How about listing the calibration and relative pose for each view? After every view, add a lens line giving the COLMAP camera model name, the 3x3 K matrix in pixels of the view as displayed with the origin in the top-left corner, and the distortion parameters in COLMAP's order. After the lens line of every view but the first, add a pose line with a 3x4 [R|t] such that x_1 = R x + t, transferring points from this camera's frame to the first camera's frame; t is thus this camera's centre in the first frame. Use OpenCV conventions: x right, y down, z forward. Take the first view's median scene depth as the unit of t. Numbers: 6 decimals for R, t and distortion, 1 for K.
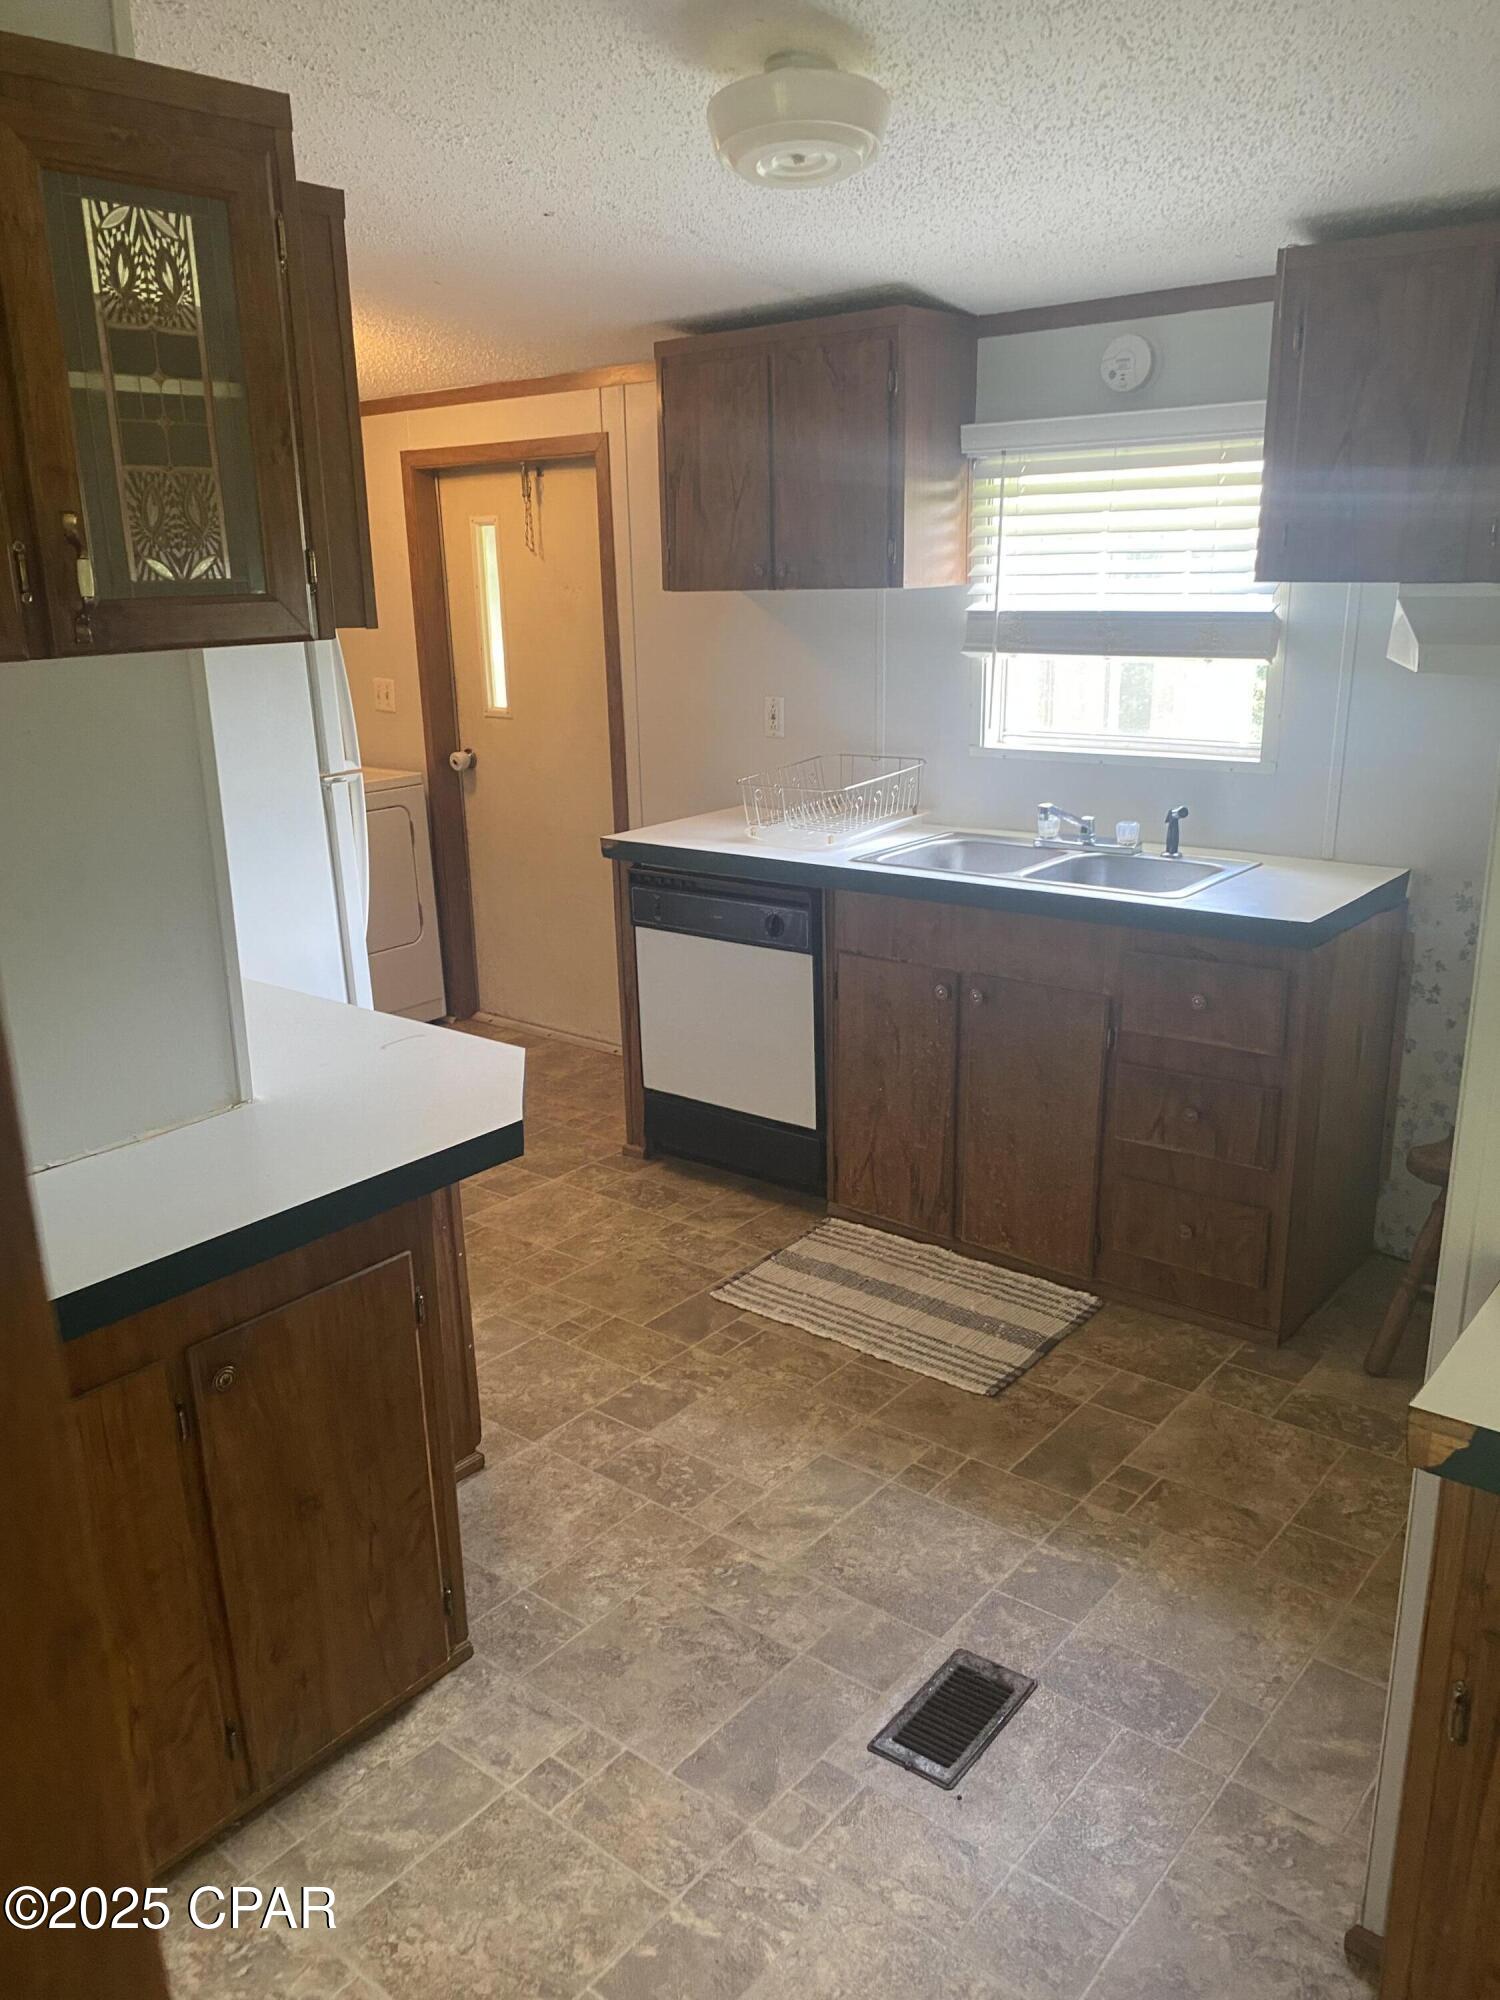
lens RADIAL K [[1519.3, 0, 750.0], [0, 1519.3, 1000.0], [0, 0, 1]] dist [0.003058, 0.005192]
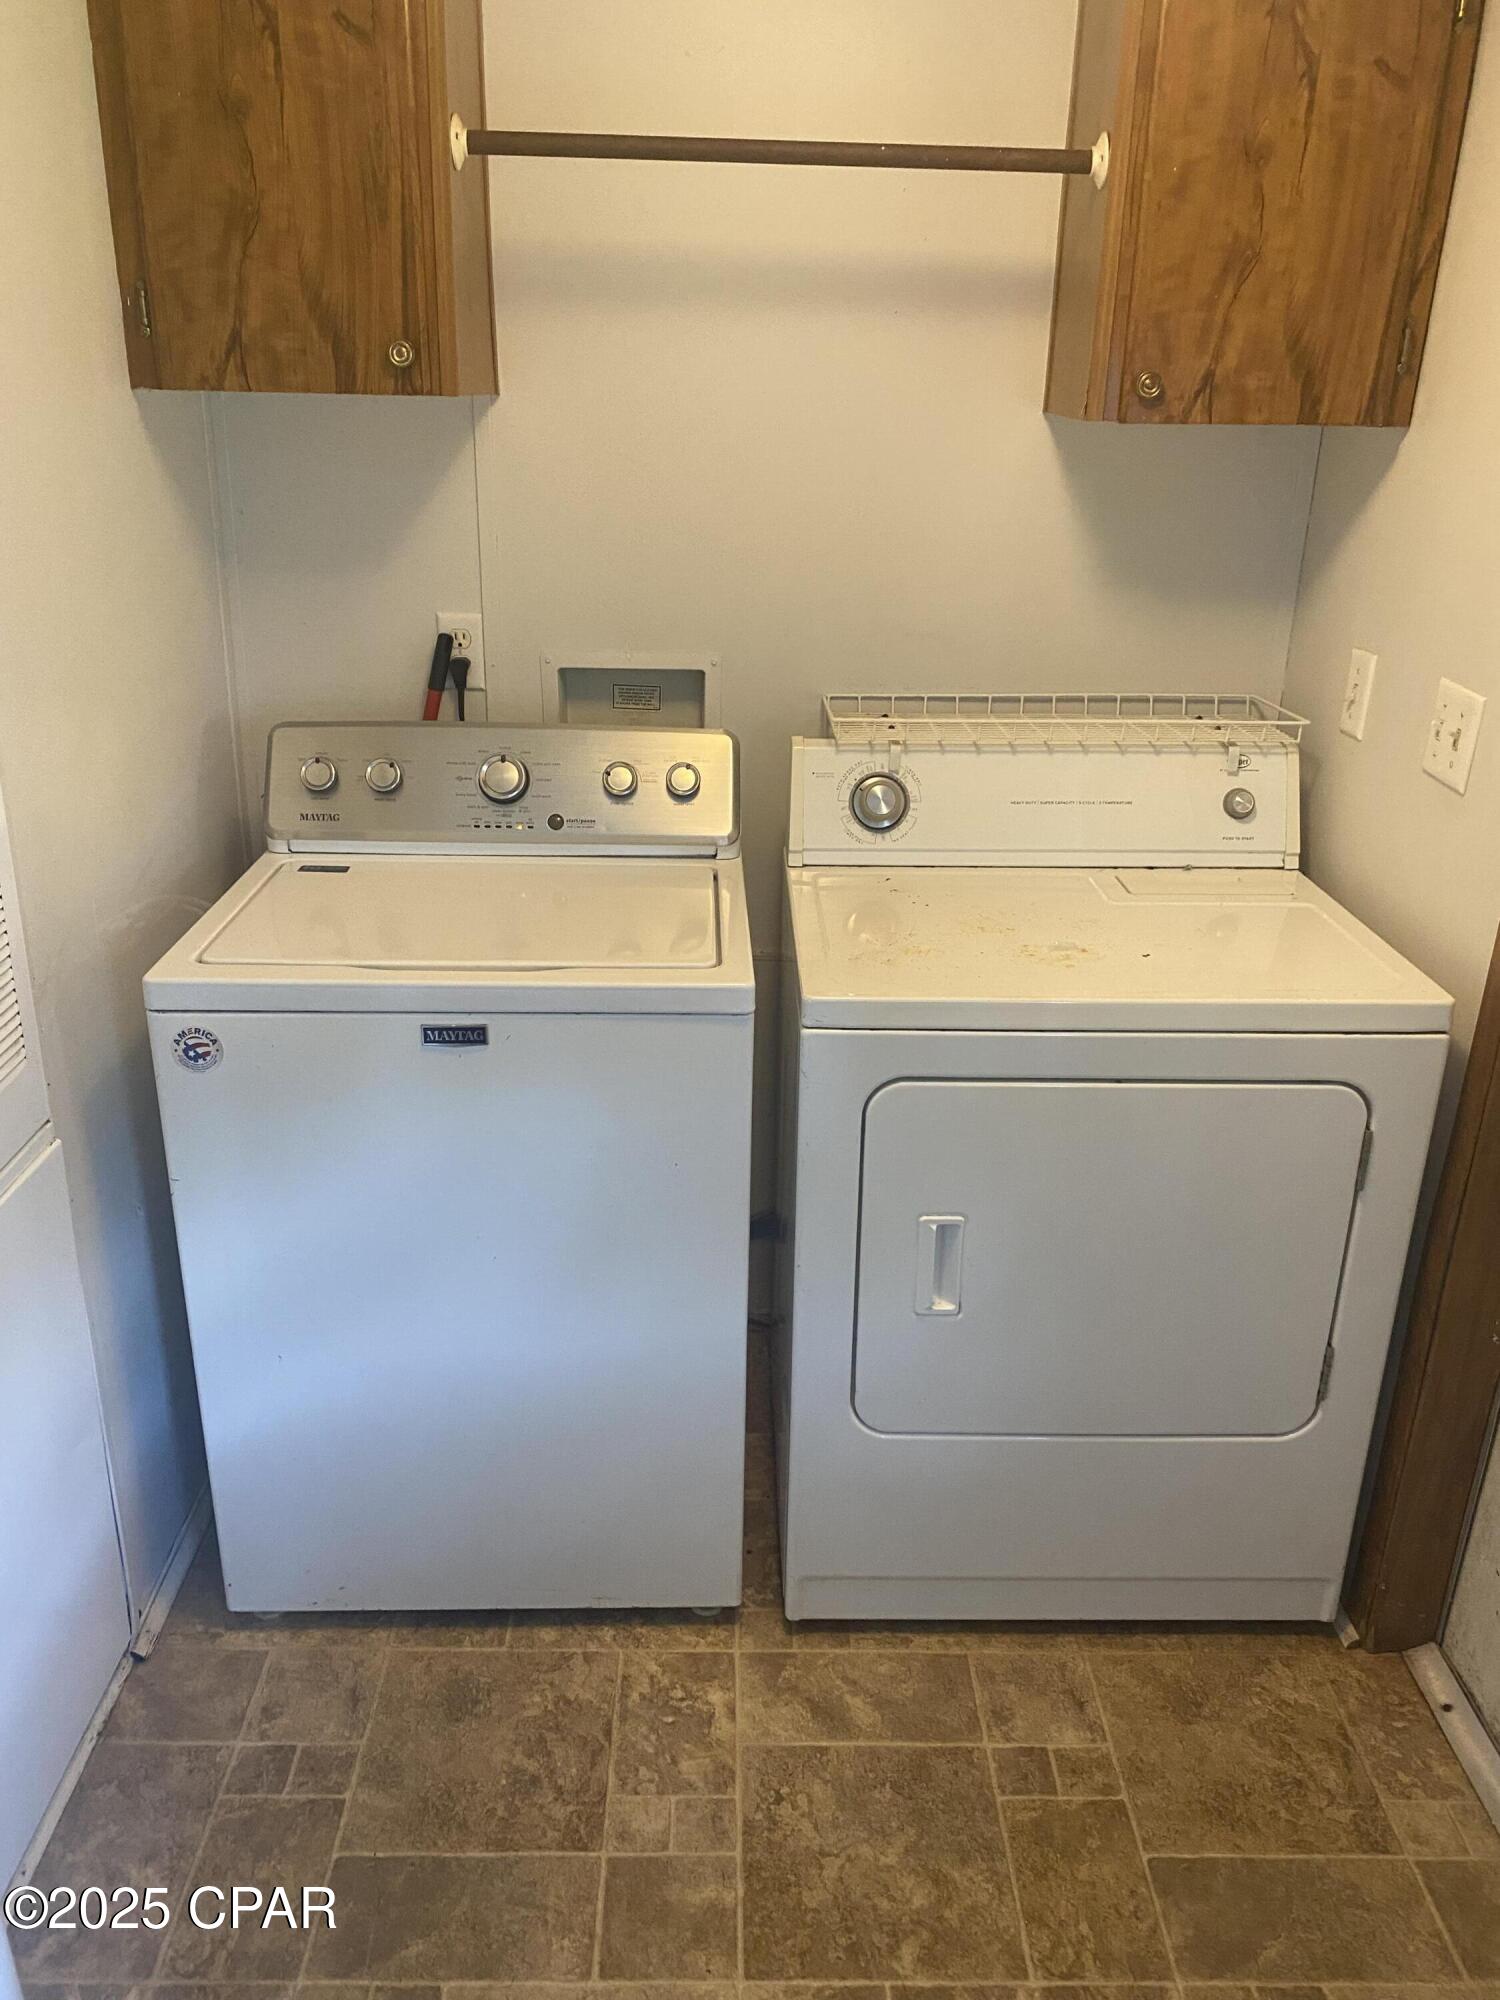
lens RADIAL K [[1495.8, 0, 750.0], [0, 1495.8, 1000.0], [0, 0, 1]] dist [0.004917, 0.002336]
pose [[0.643940, 0.329013, -0.690719, 0.201527], [-0.239086, 0.944133, 0.226829, -0.072833], [0.726760, 0.019077, 0.686627, 0.228796]]
